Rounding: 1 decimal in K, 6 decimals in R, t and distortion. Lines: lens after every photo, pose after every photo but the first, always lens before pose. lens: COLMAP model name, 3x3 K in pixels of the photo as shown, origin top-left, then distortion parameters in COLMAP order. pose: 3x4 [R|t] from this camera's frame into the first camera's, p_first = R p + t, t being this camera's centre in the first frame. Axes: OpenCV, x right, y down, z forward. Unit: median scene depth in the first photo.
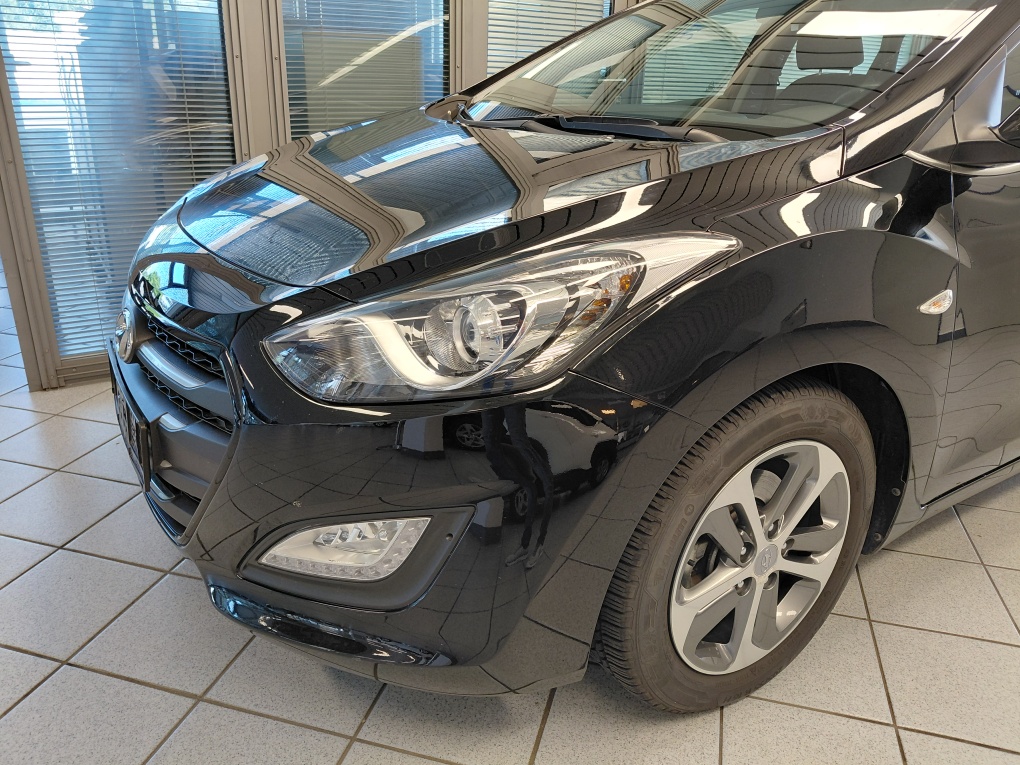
lens RADIAL K [[750.0, 0, 510.1], [0, 750.0, 351.1], [0, 0, 1]] dist [0.086311, -0.228294]
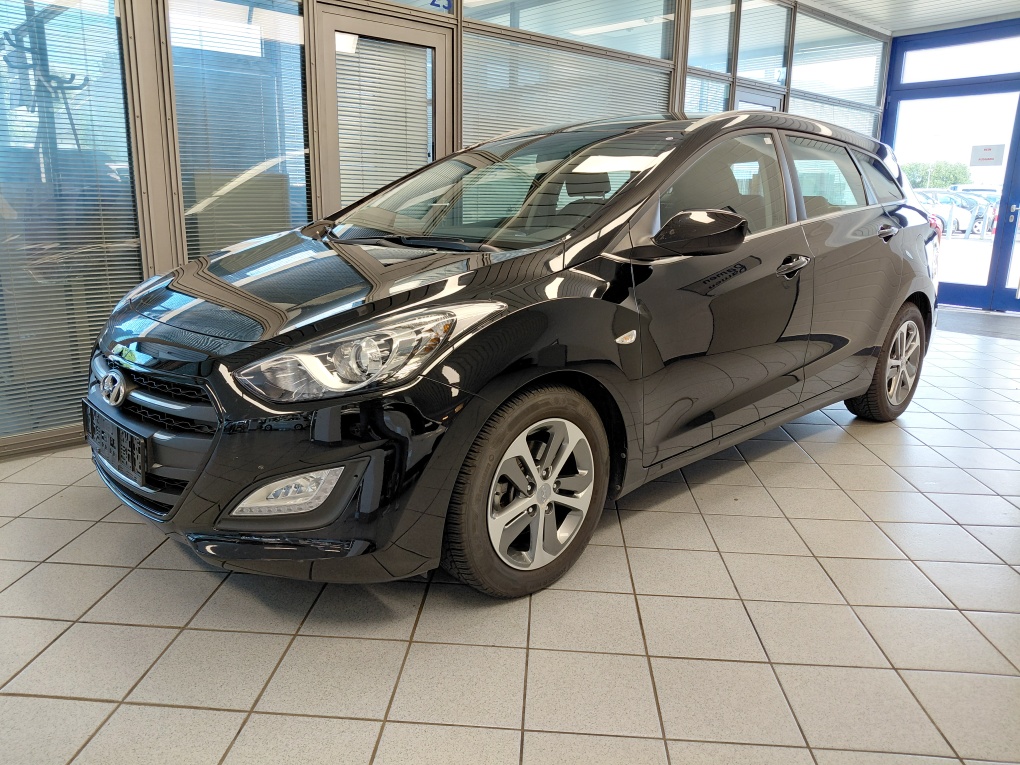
lens RADIAL K [[758.9, 0, 513.4], [0, 758.9, 375.4], [0, 0, 1]] dist [0.107962, -0.209632]
pose [[0.977816, -0.056903, 0.201588, -0.054626], [0.078106, 0.992034, -0.098833, 0.179400], [-0.194358, 0.112386, 0.974471, -0.673261]]
